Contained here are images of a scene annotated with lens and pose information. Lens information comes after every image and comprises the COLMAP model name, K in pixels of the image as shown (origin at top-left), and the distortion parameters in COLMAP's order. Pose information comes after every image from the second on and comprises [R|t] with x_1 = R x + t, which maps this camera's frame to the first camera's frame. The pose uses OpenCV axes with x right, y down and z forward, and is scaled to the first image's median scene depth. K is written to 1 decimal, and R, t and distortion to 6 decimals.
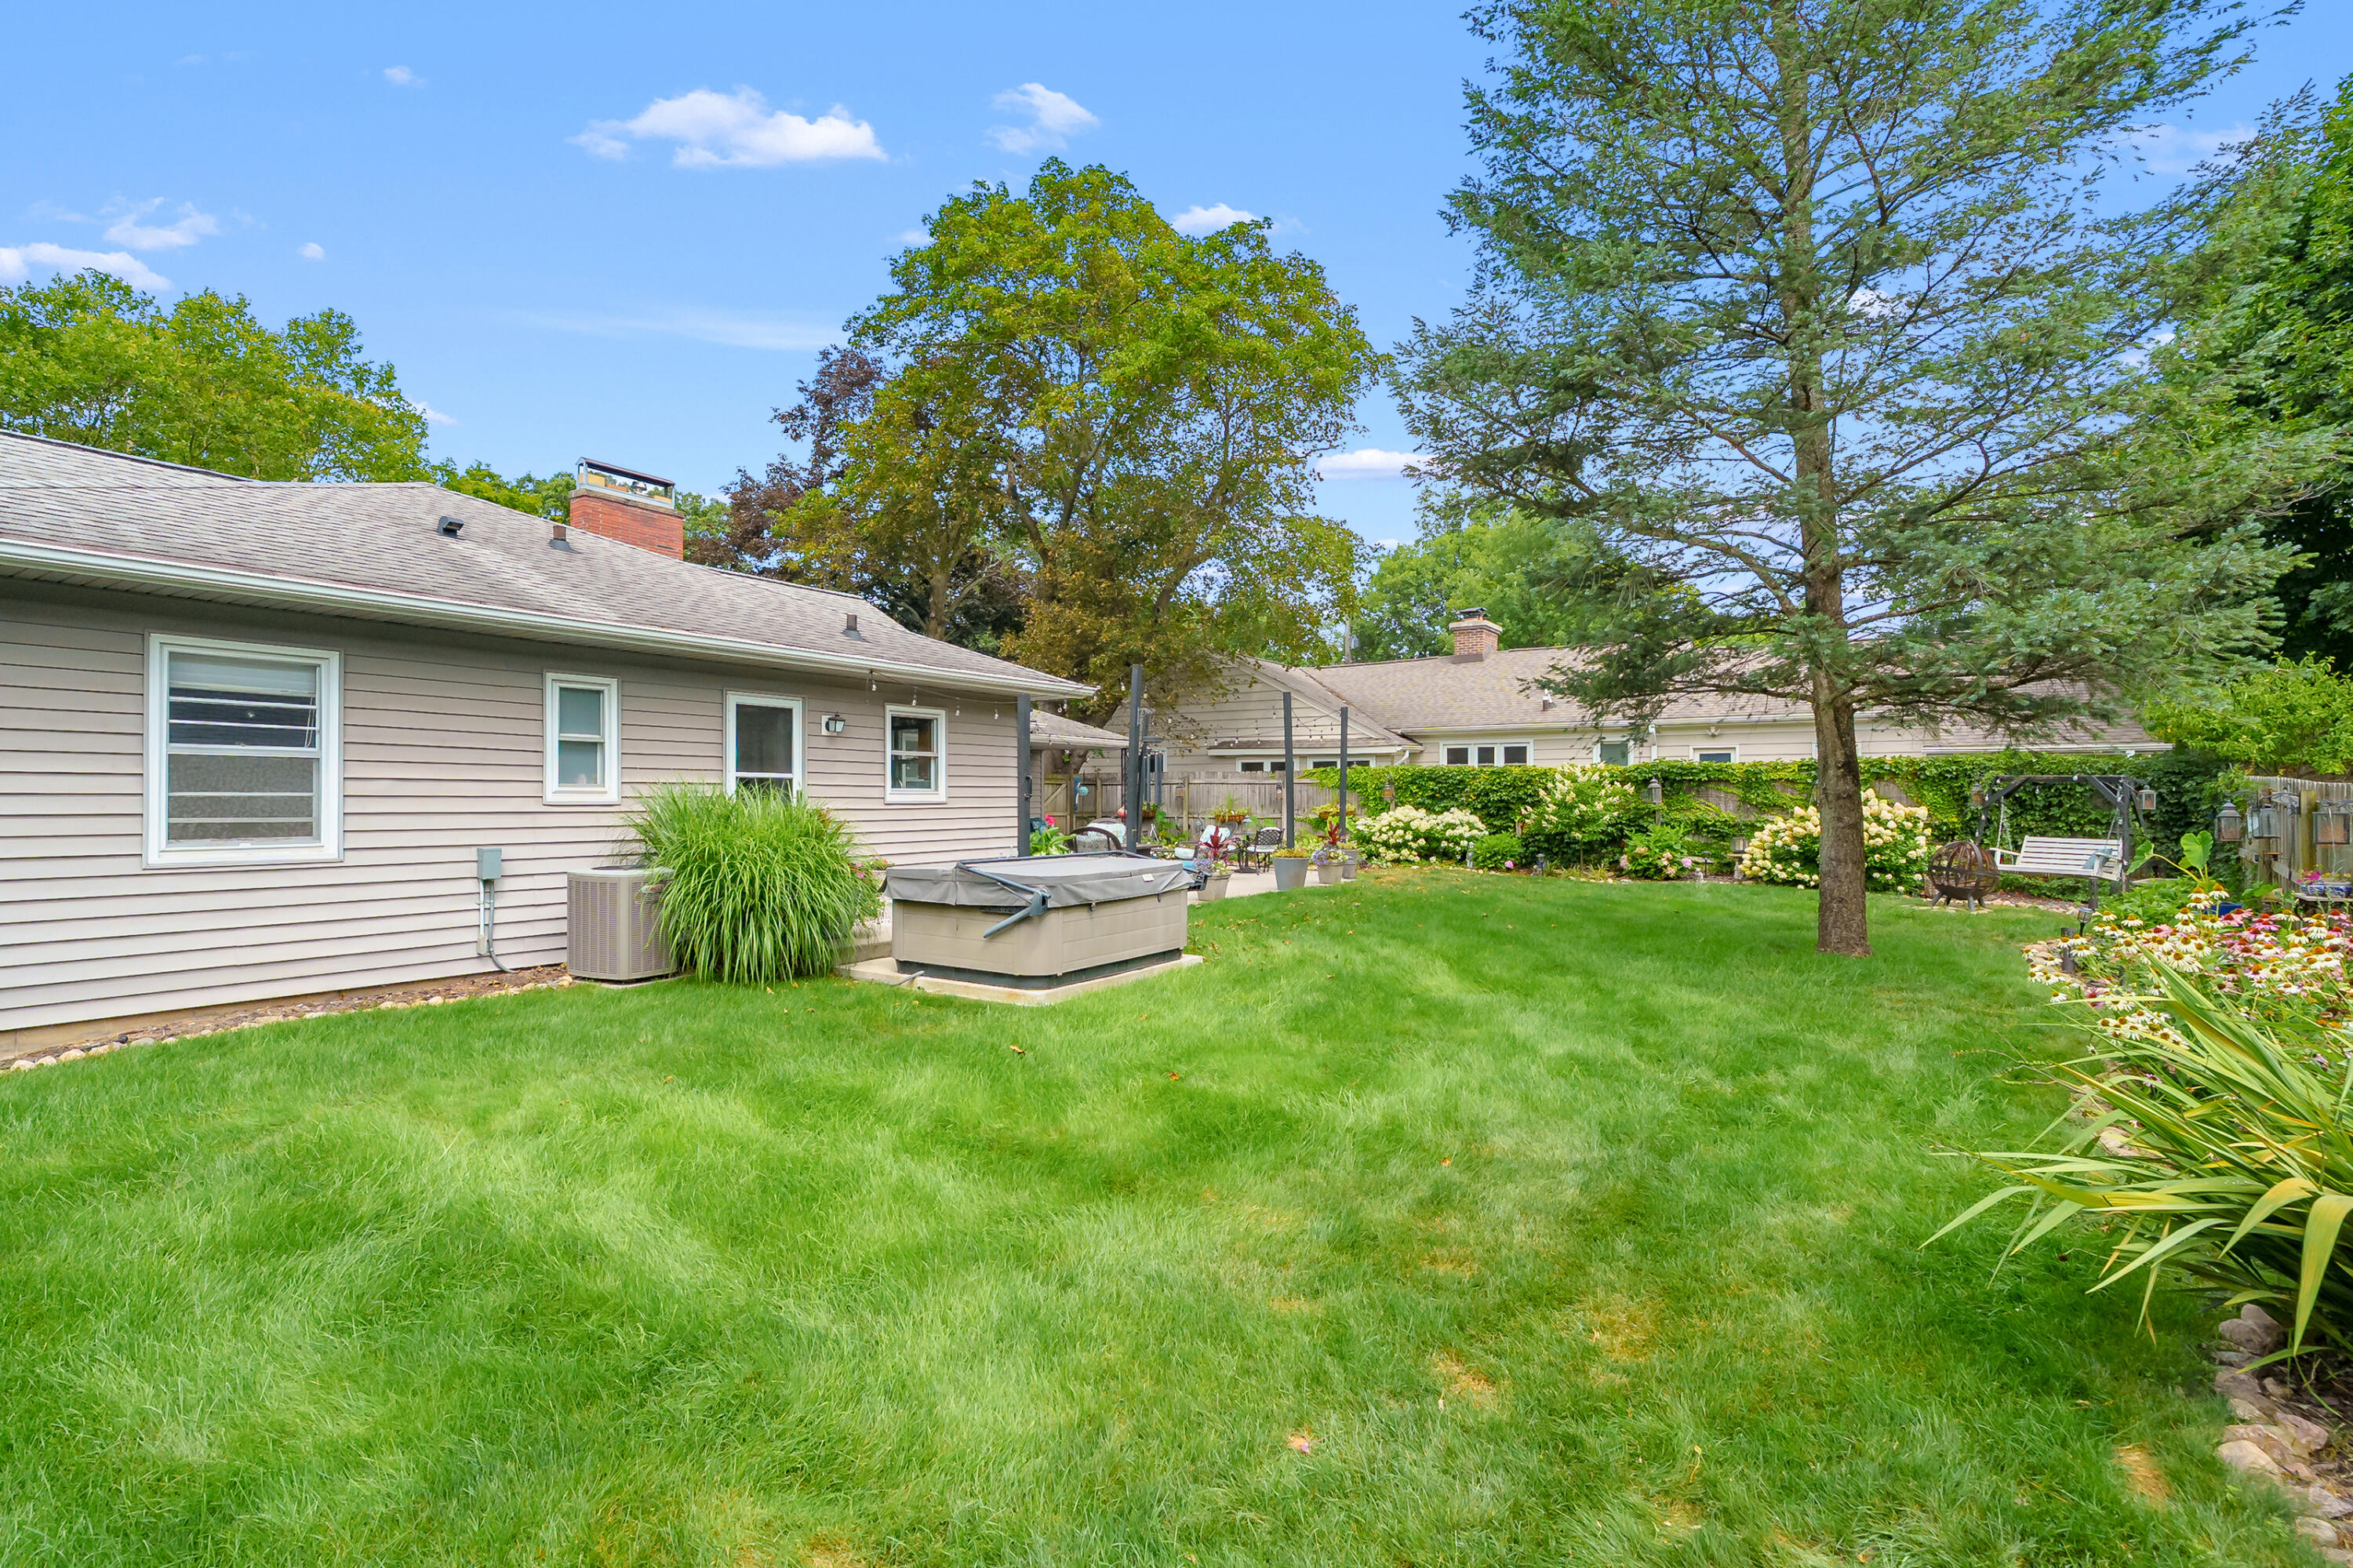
lens RADIAL K [[1069.3, 0, 1165.4], [0, 1069.3, 785.8], [0, 0, 1]] dist [-0.003829, 0.001651]
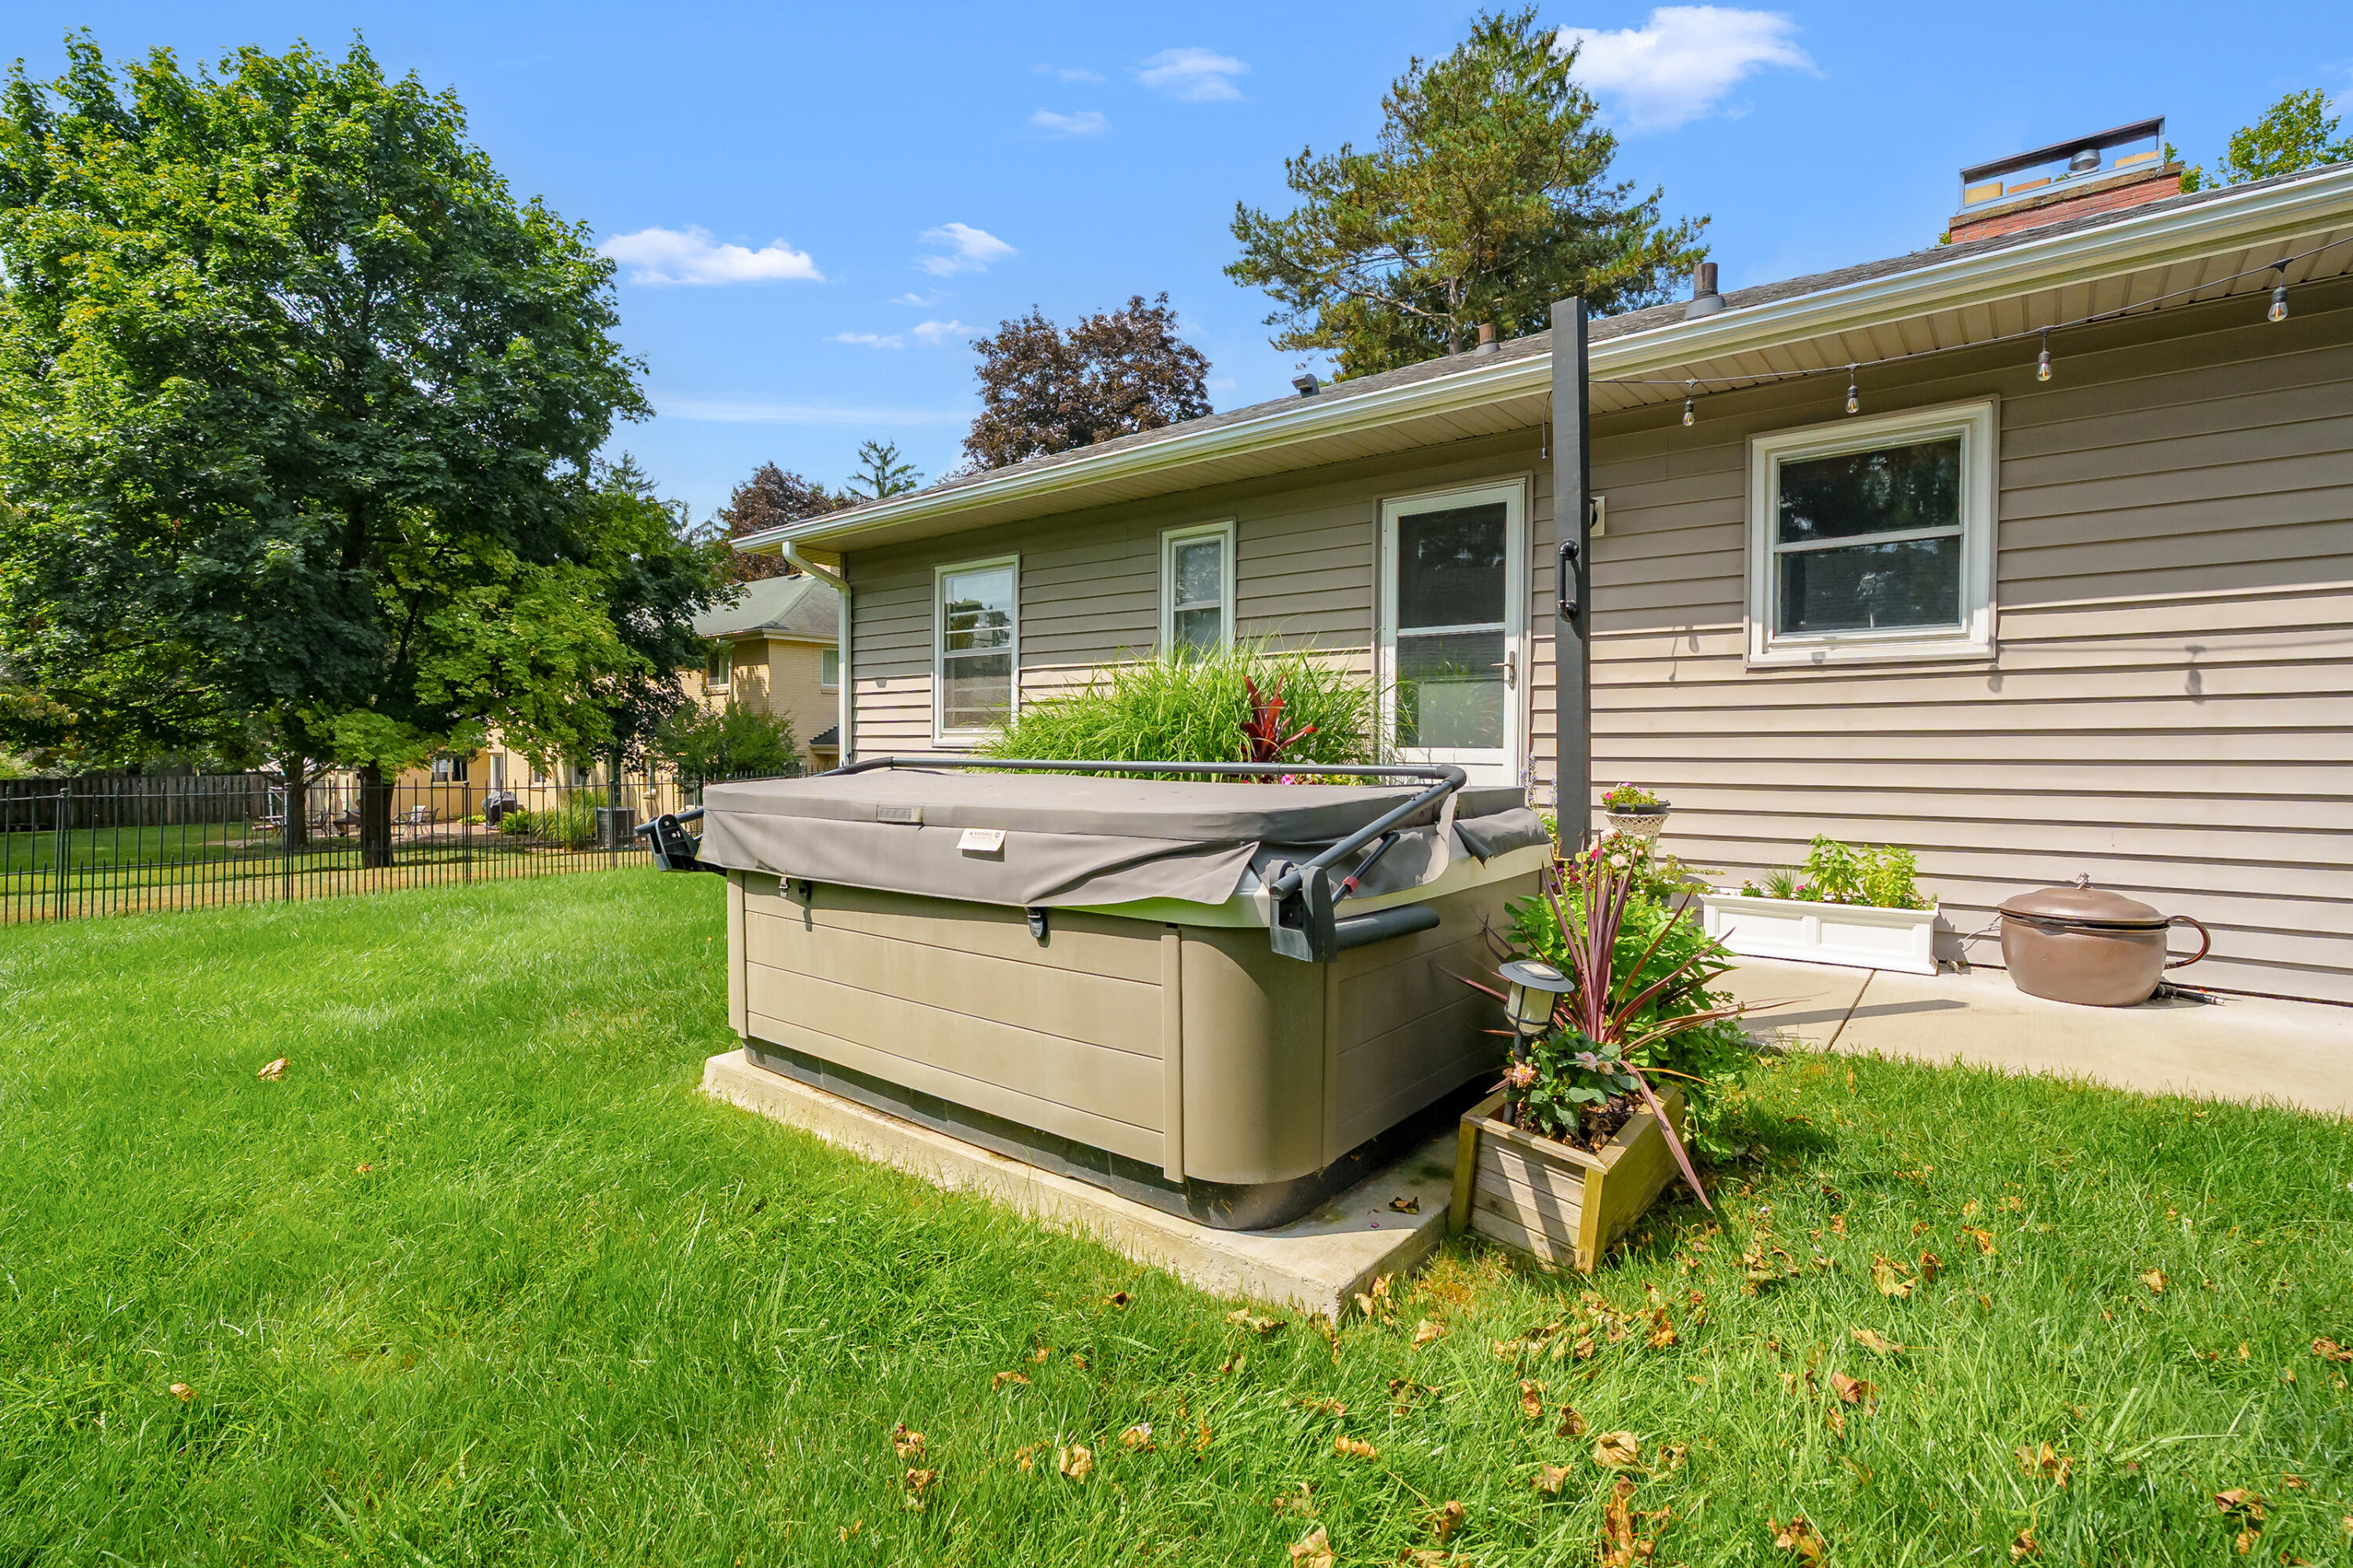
lens RADIAL K [[1069.3, 0, 1172.4], [0, 1069.3, 767.3], [0, 0, 1]] dist [-0.003829, 0.001651]
pose [[-0.088446, 0.019491, -0.995890, 0.231985], [0.008964, 0.999784, 0.018771, 0.055923], [0.996041, -0.007267, -0.088601, 0.973368]]
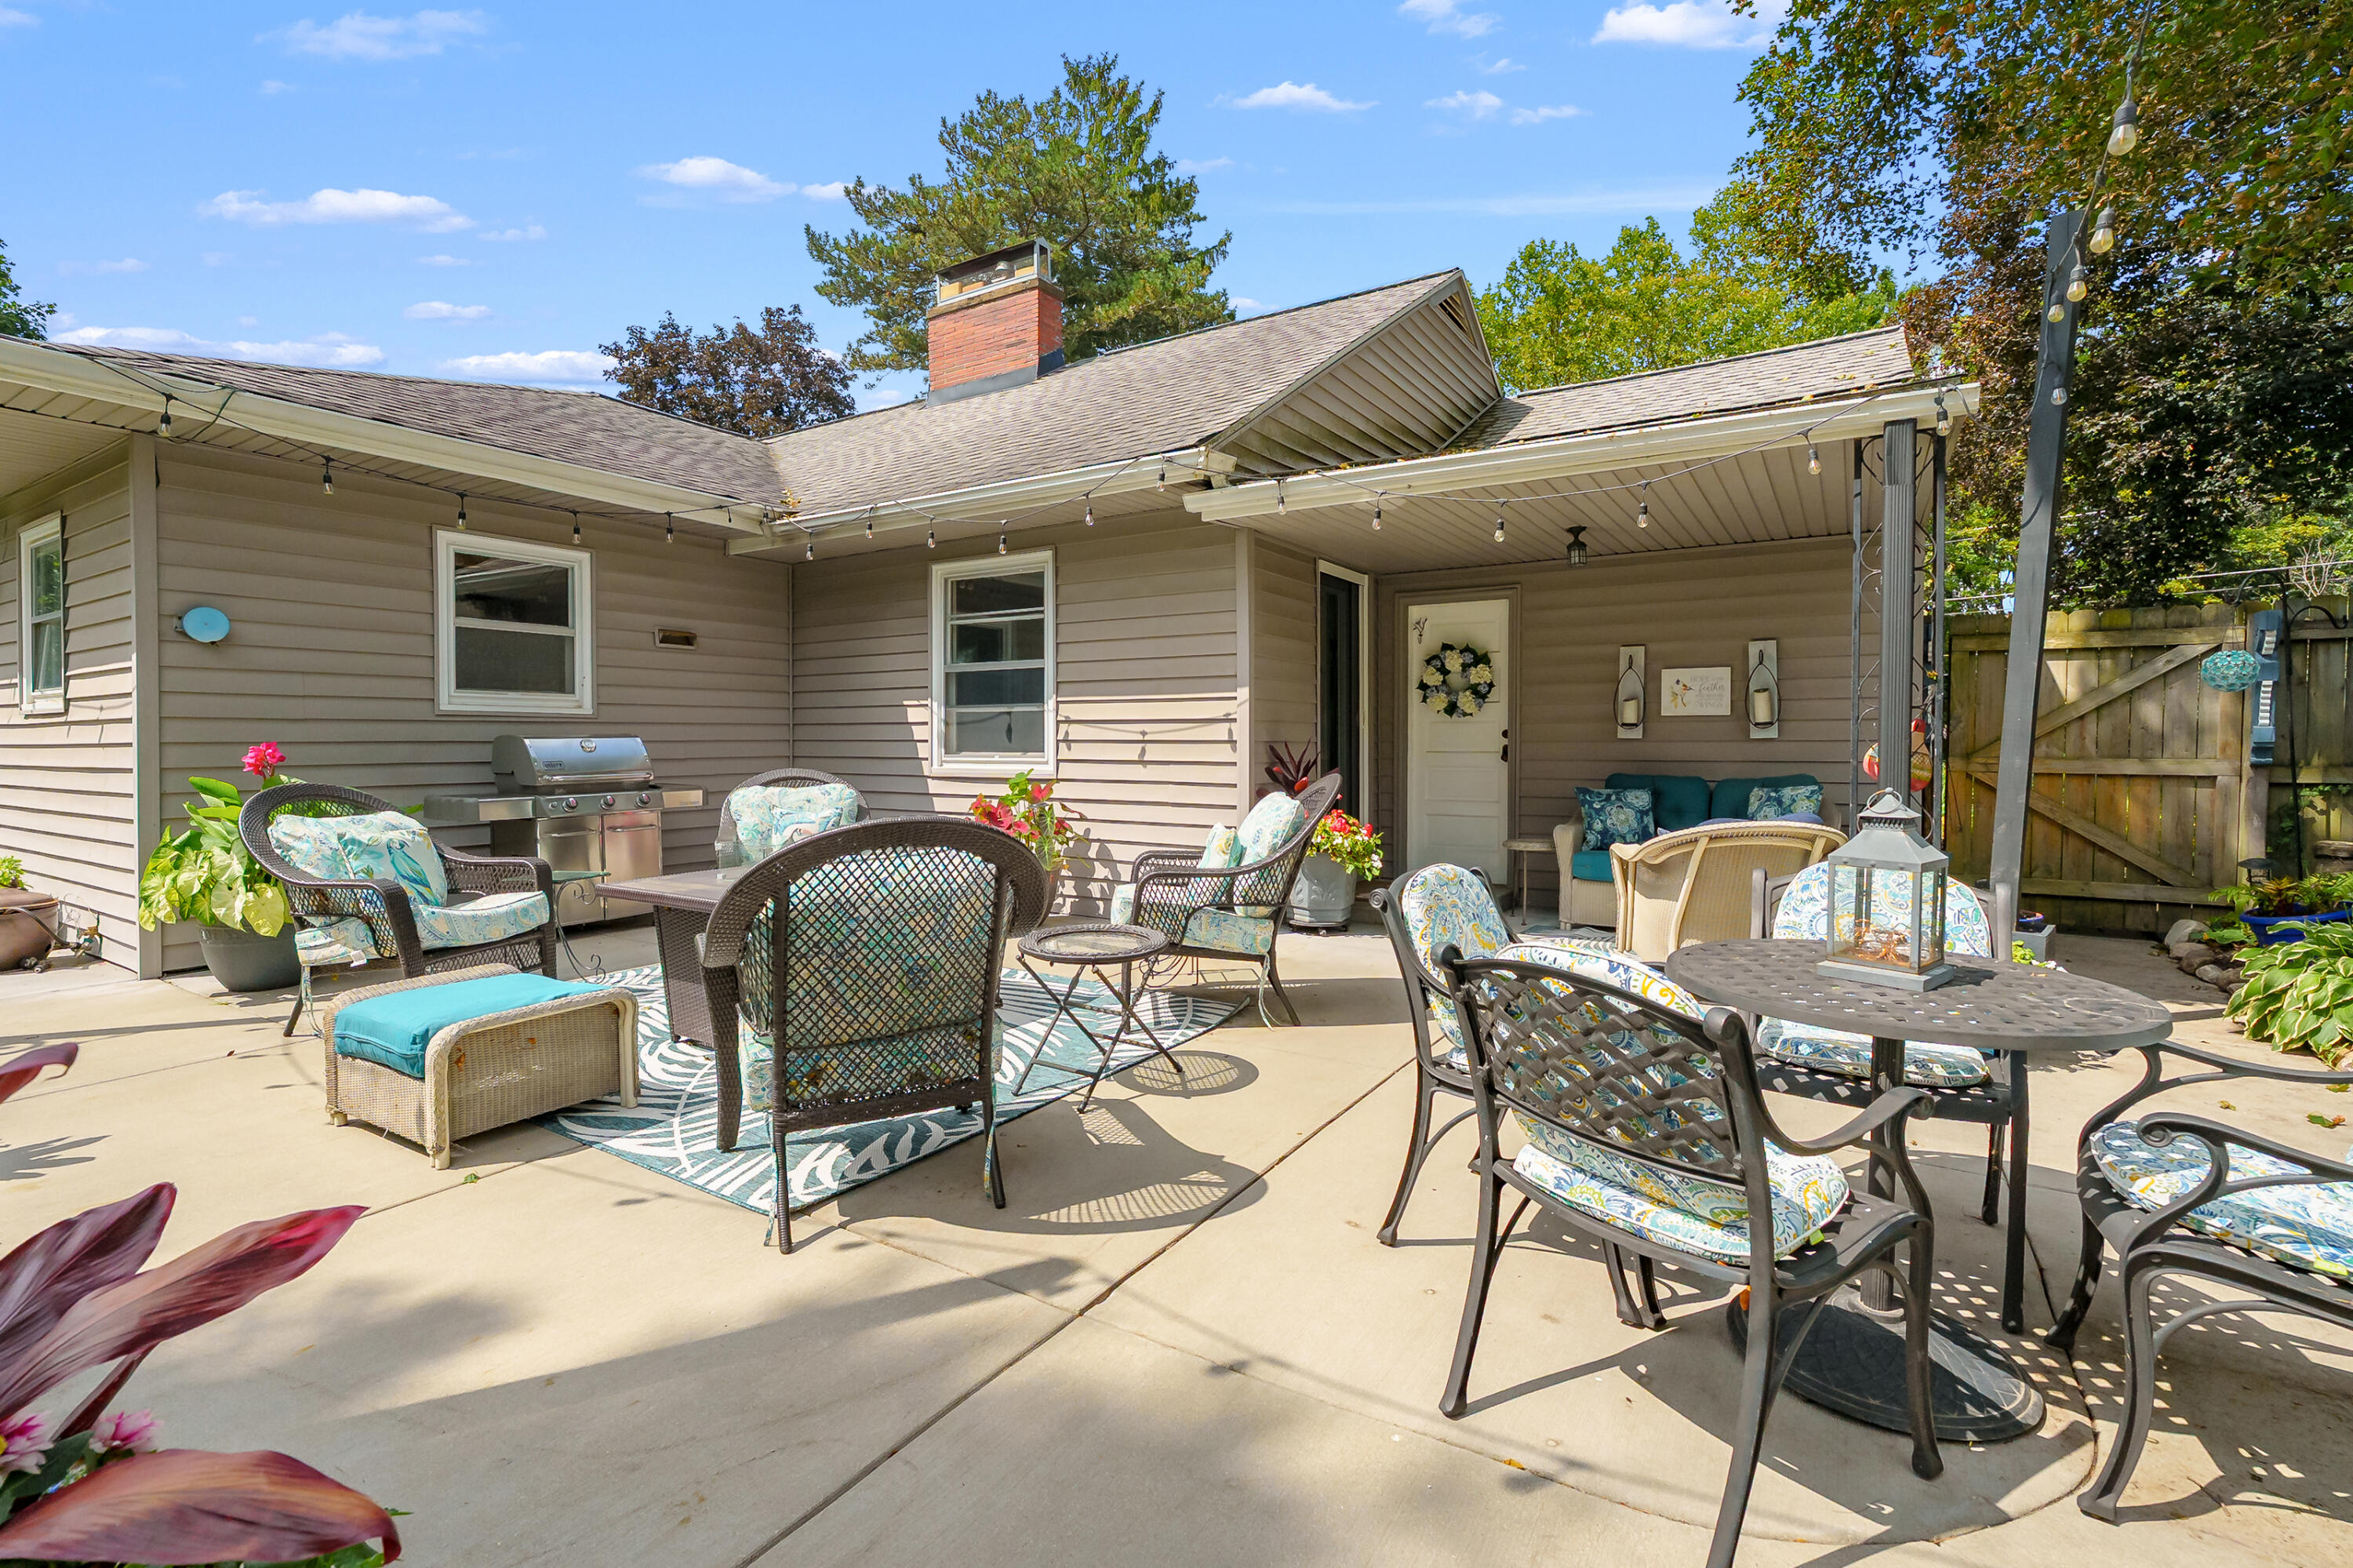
lens RADIAL K [[1069.3, 0, 1180.0], [0, 1069.3, 760.2], [0, 0, 1]] dist [-0.003829, 0.001651]
pose [[0.024127, 0.015489, -0.999589, 0.355276], [0.009863, 0.999828, 0.015731, 0.044496], [0.999660, -0.010239, 0.023970, 1.908257]]
